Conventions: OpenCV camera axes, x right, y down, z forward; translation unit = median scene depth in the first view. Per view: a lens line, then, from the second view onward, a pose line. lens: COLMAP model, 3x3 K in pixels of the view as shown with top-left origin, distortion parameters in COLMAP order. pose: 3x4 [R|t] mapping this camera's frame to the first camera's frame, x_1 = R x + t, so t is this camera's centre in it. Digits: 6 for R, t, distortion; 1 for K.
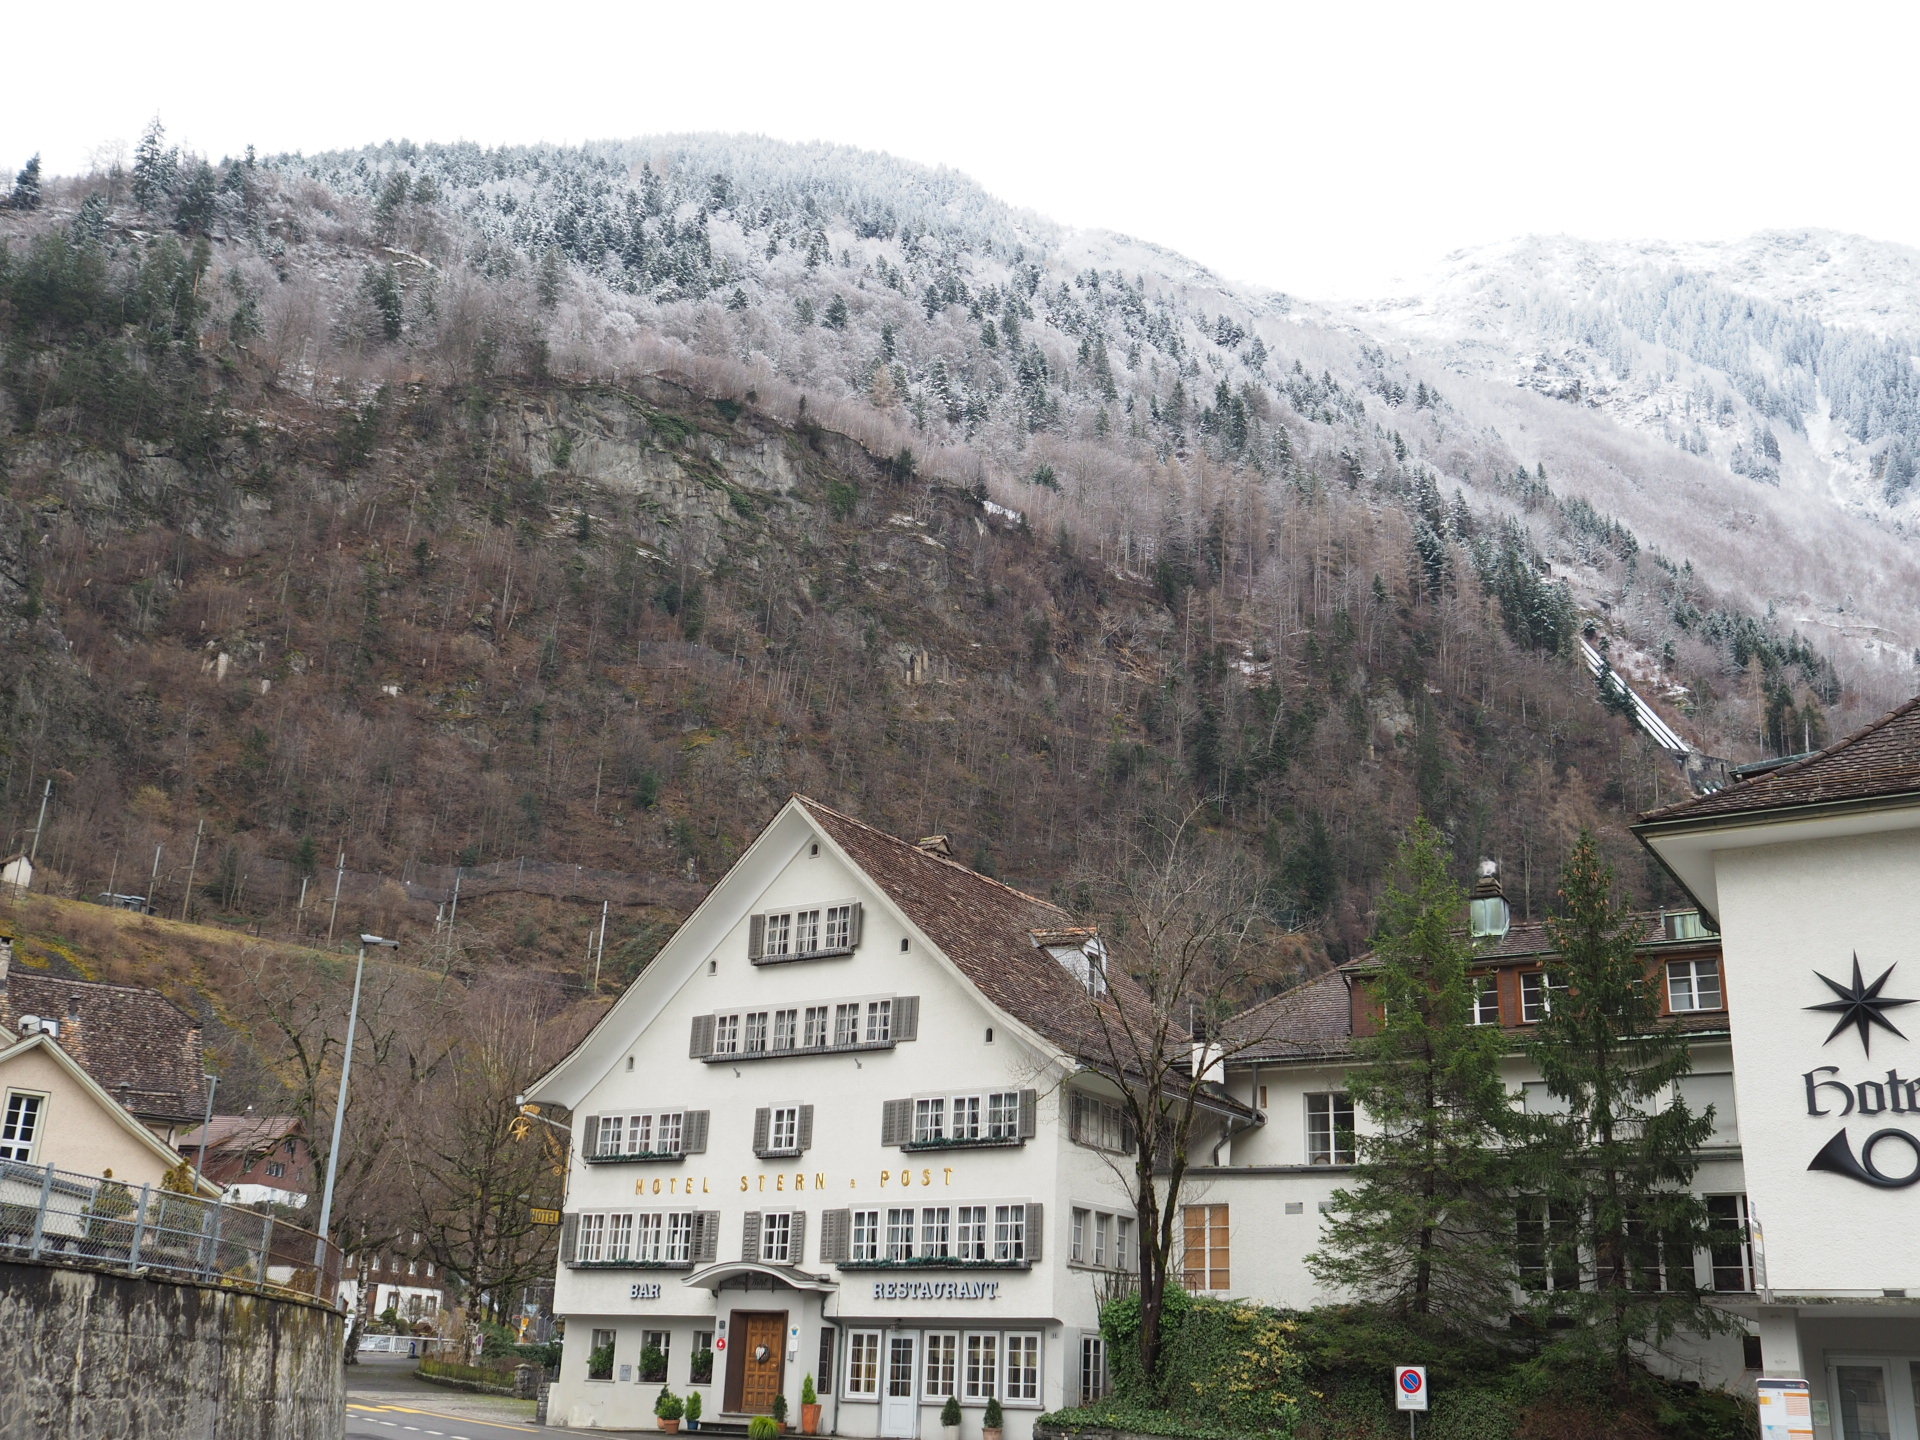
lens RADIAL K [[1977.9, 0, 960.0], [0, 1977.9, 720.0], [0, 0, 1]] dist [-0.004522, 0.010158]
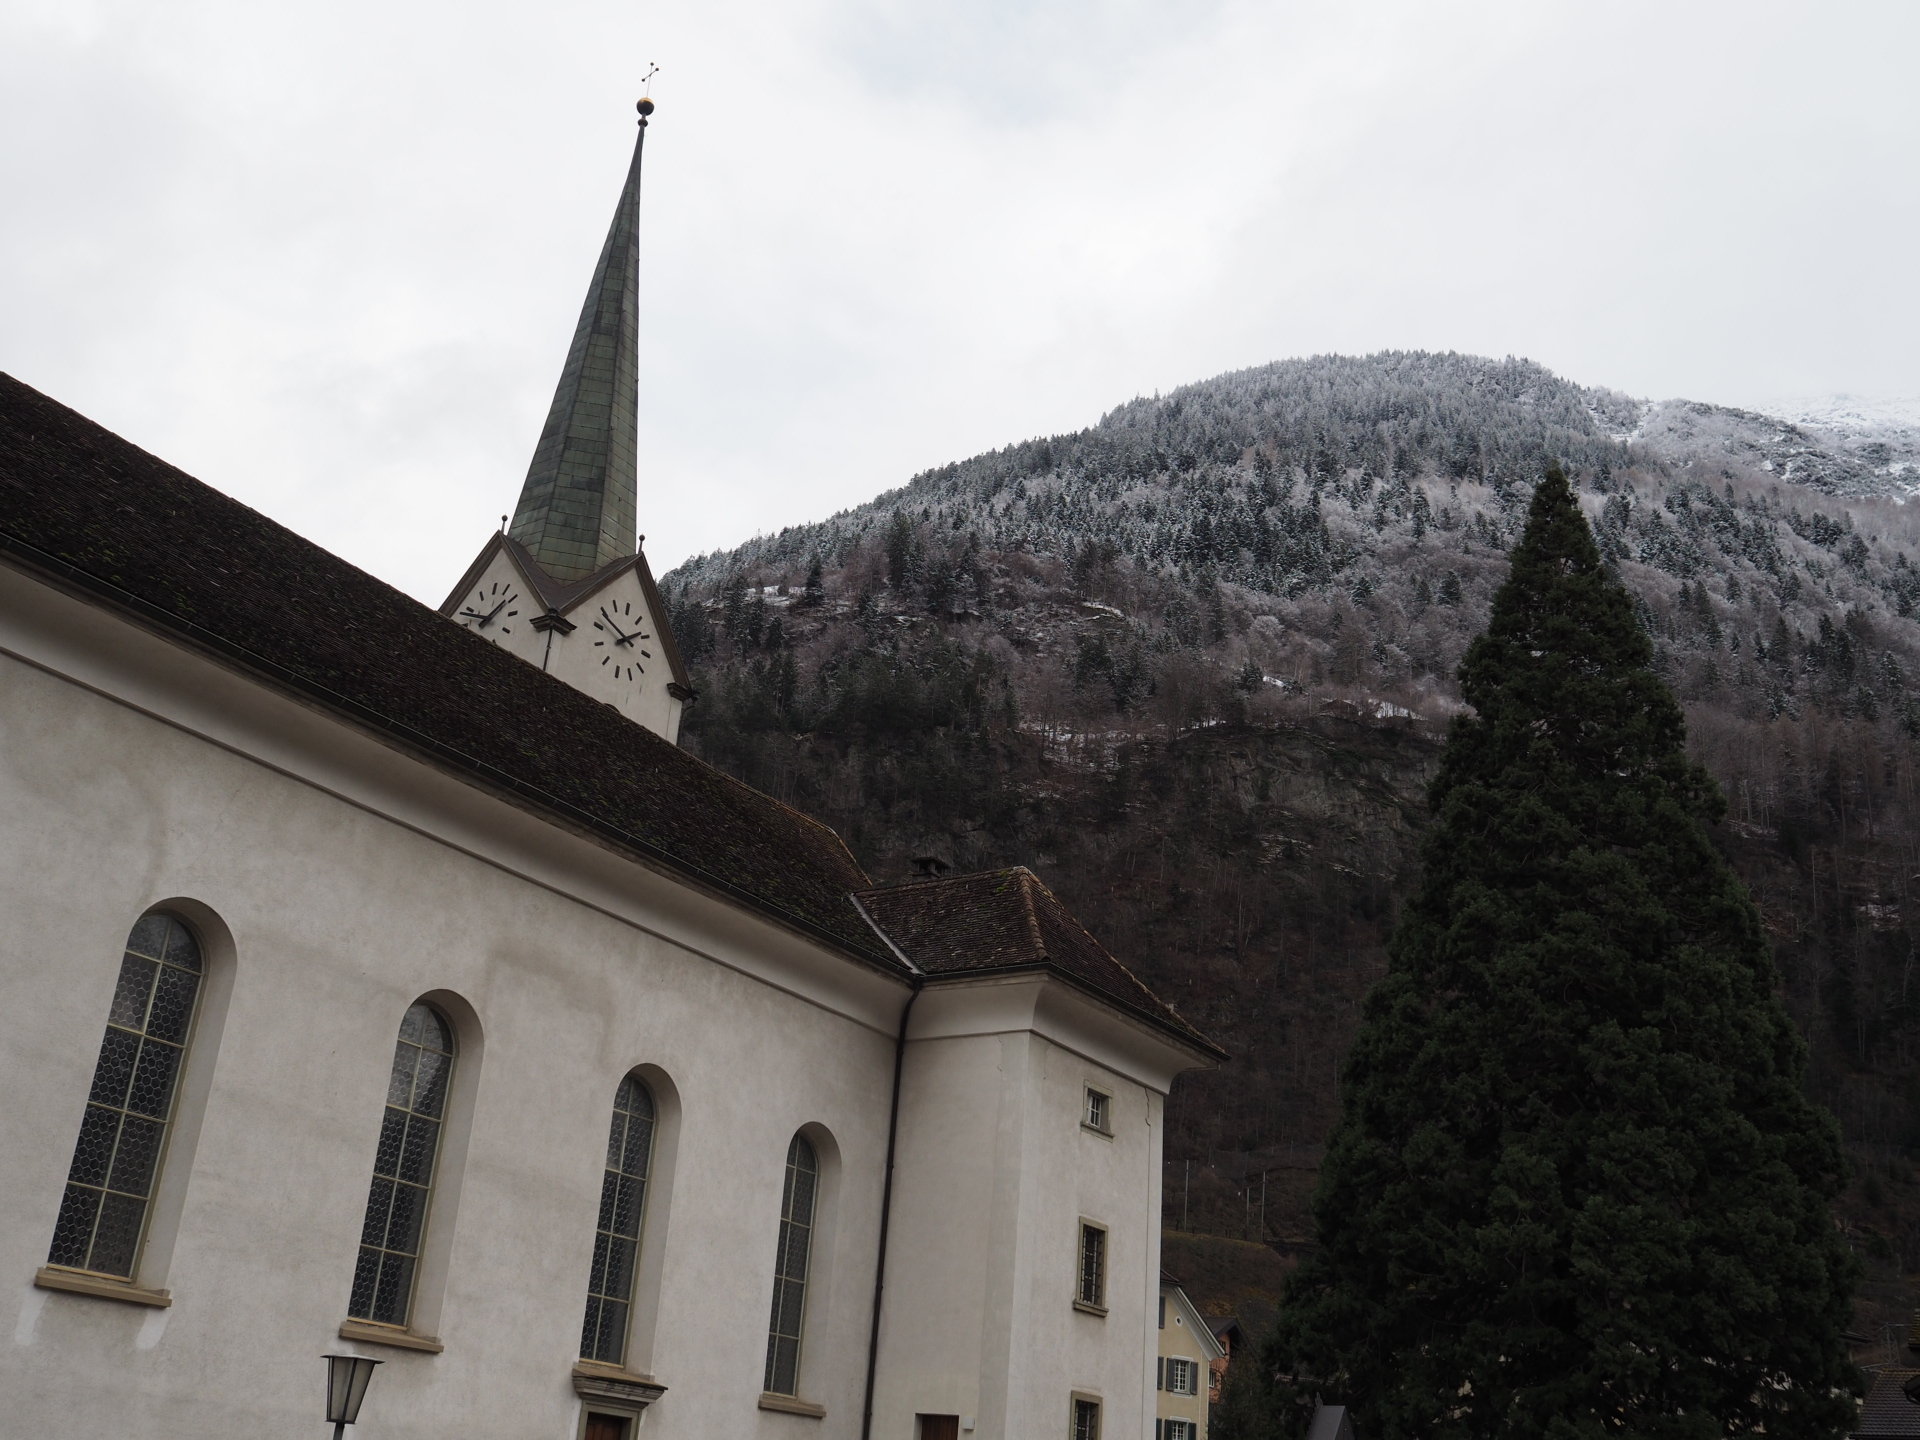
lens RADIAL K [[1977.9, 0, 960.0], [0, 1977.9, 720.0], [0, 0, 1]] dist [-0.004522, 0.010158]
pose [[0.954560, -0.087074, -0.285014, -0.019840], [0.064726, 0.994109, -0.086932, -0.069005], [0.290905, 0.064534, 0.954573, -0.216054]]
